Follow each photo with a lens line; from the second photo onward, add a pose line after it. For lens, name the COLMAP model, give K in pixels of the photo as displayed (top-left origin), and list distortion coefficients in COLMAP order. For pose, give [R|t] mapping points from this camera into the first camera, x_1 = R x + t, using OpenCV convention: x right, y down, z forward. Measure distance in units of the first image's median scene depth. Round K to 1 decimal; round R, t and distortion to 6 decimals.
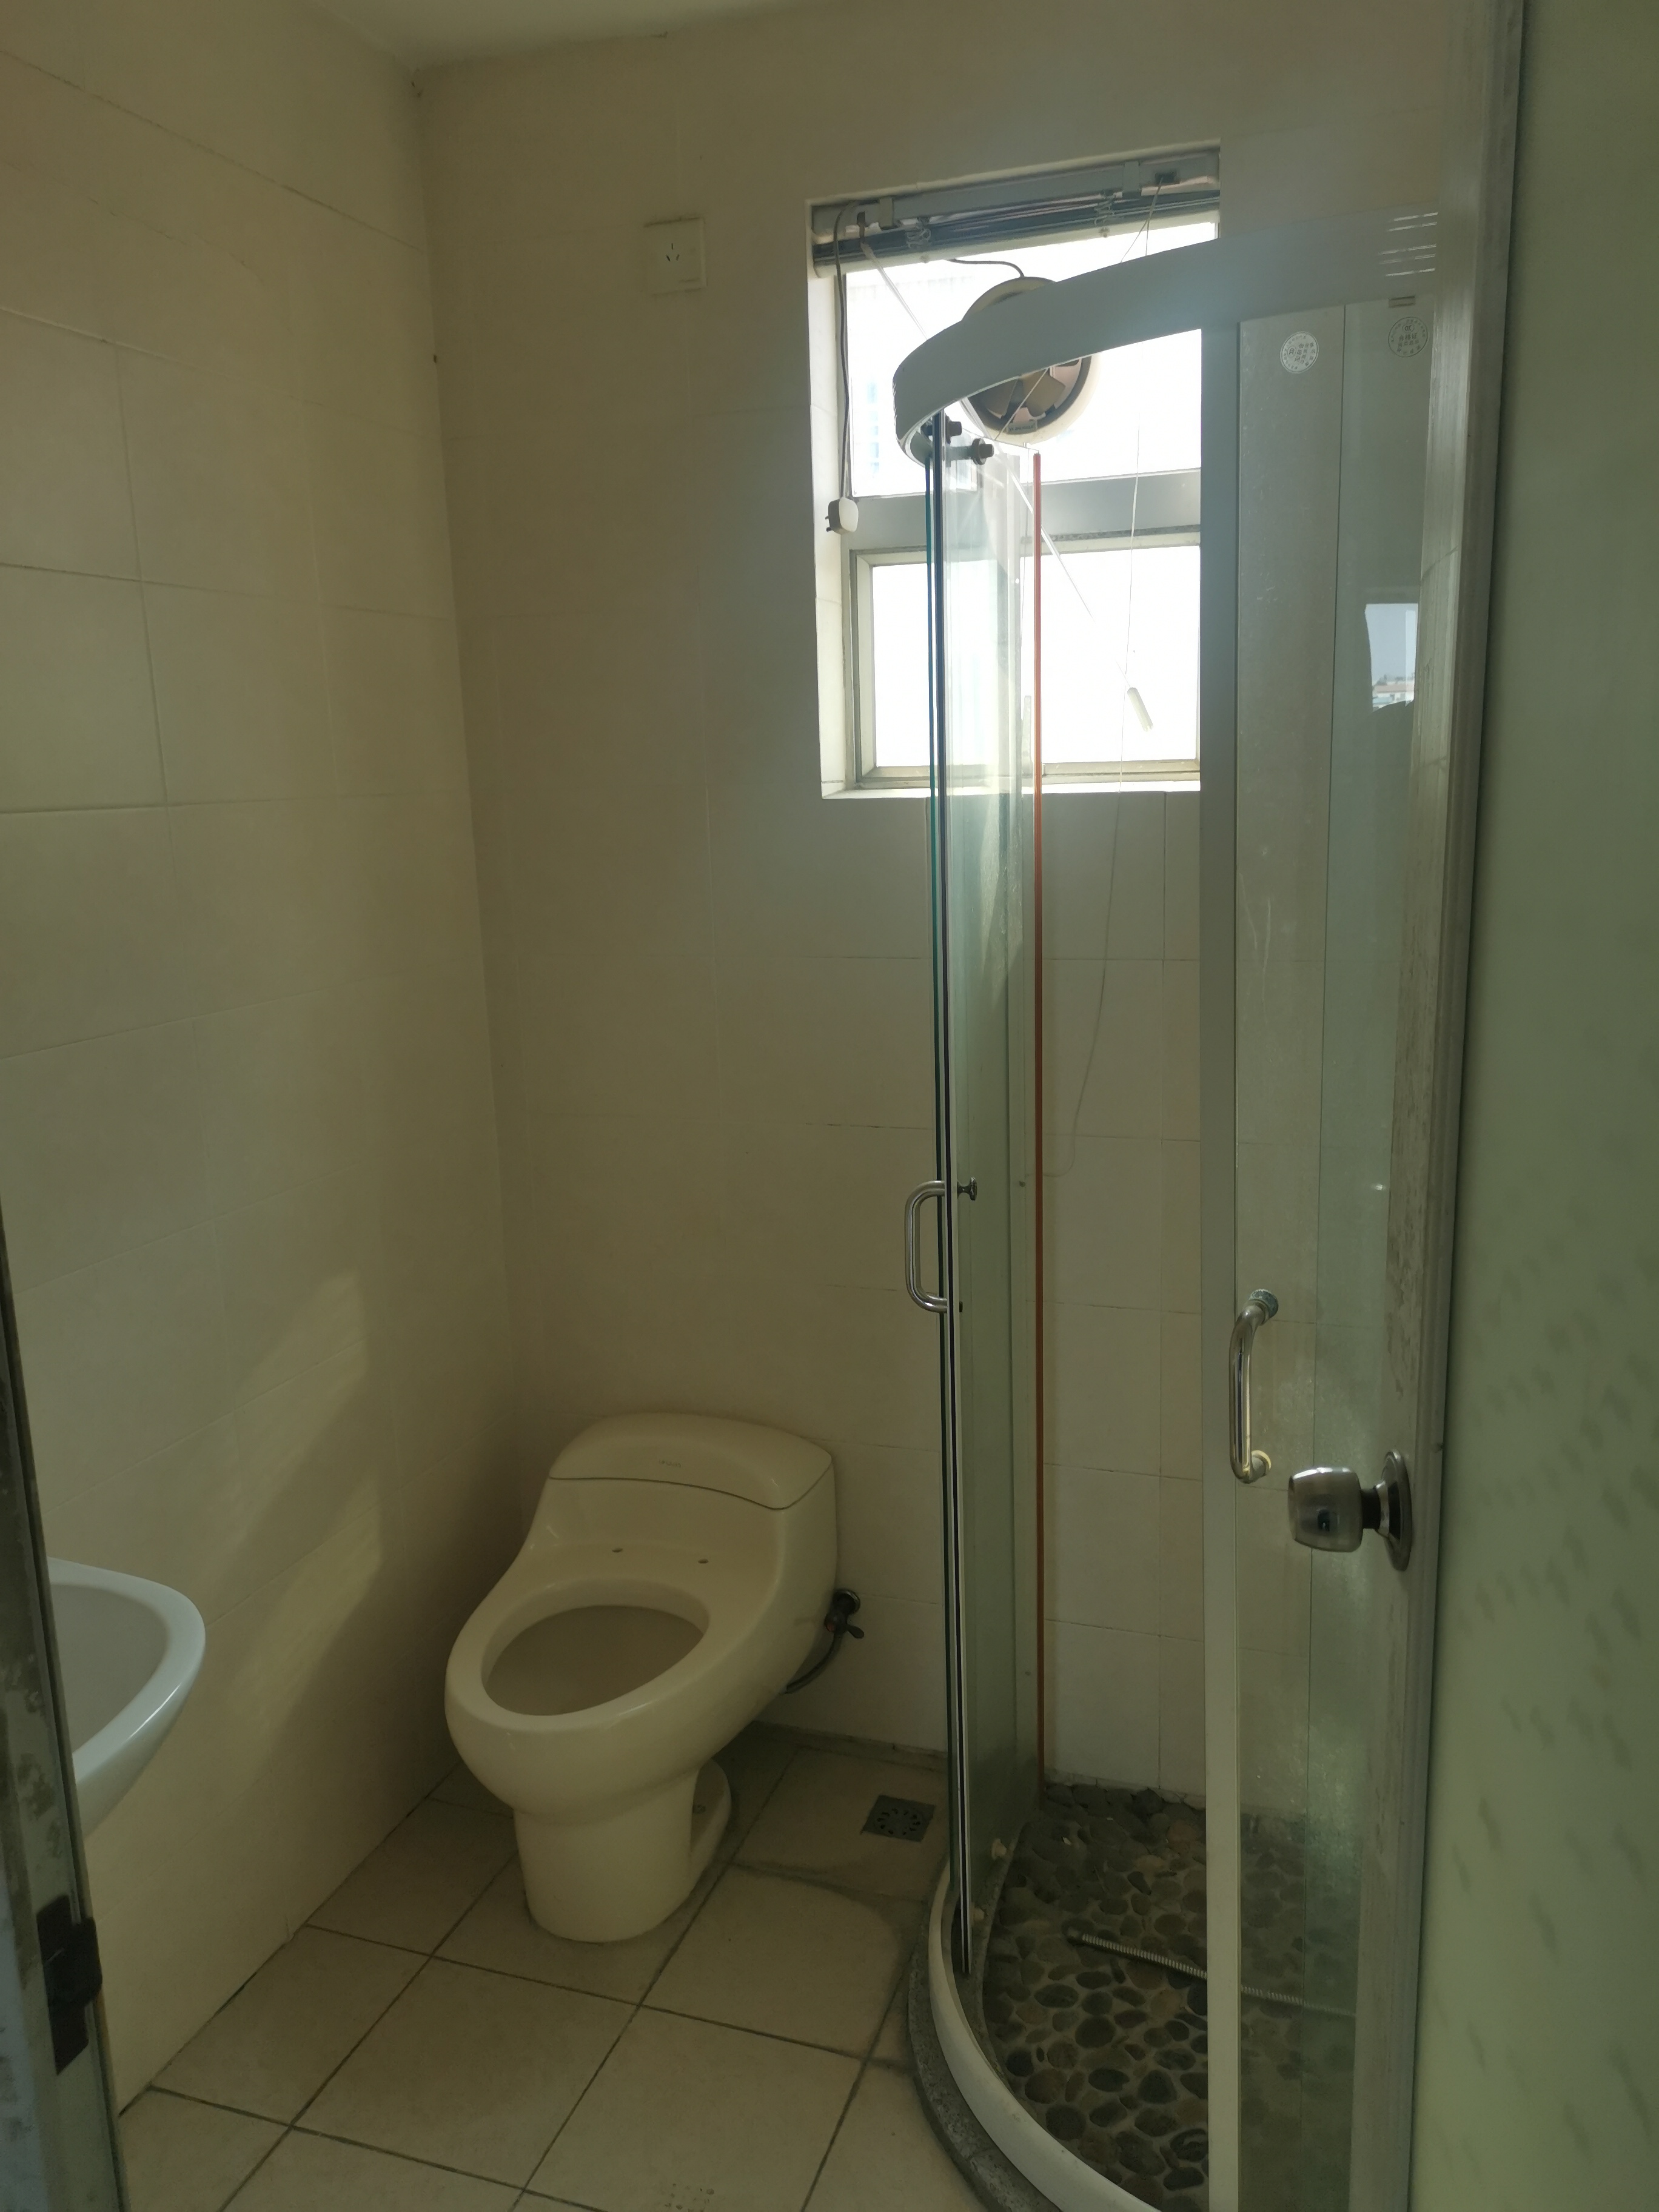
lens RADIAL K [[1696.2, 0, 824.6], [0, 1696.2, 1104.5], [0, 0, 1]] dist [0.042835, -0.038370]
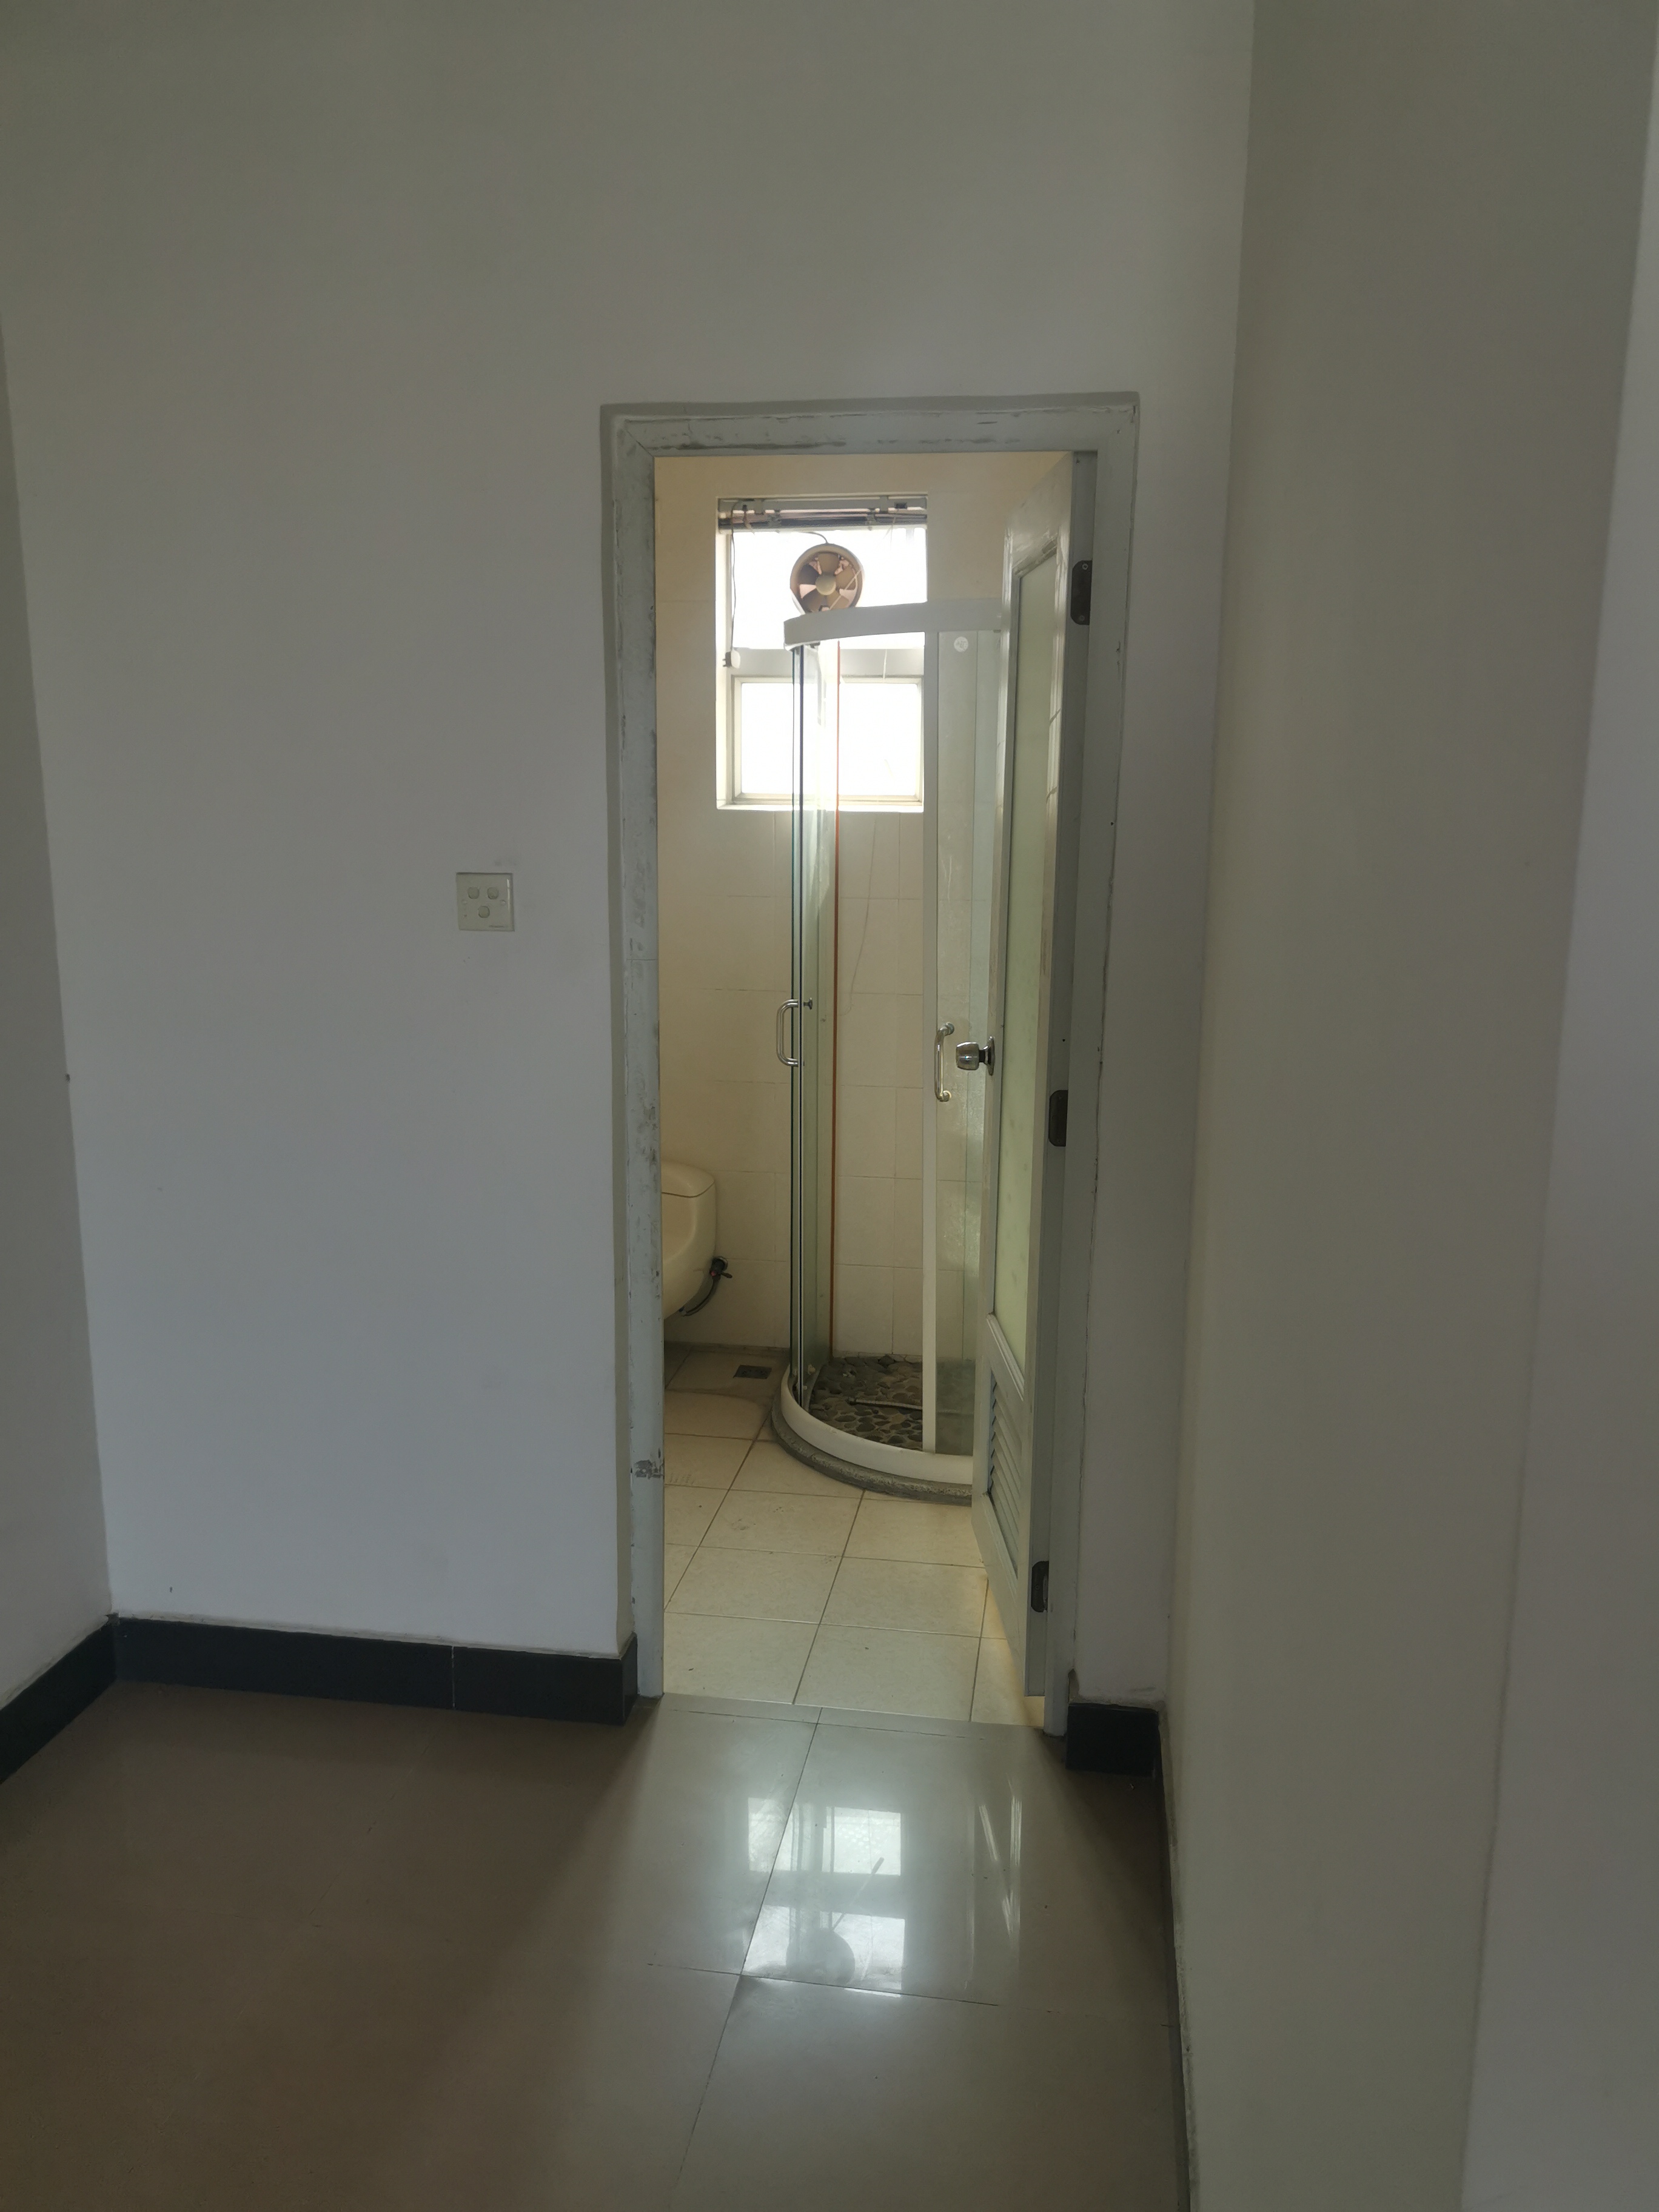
lens RADIAL K [[1696.2, 0, 832.4], [0, 1696.2, 1108.1], [0, 0, 1]] dist [0.042835, -0.038370]
pose [[0.983436, 0.002619, 0.181235, -0.223687], [-0.001499, 0.999979, -0.006316, 0.164758], [-0.181248, 0.005939, 0.983420, -0.881208]]
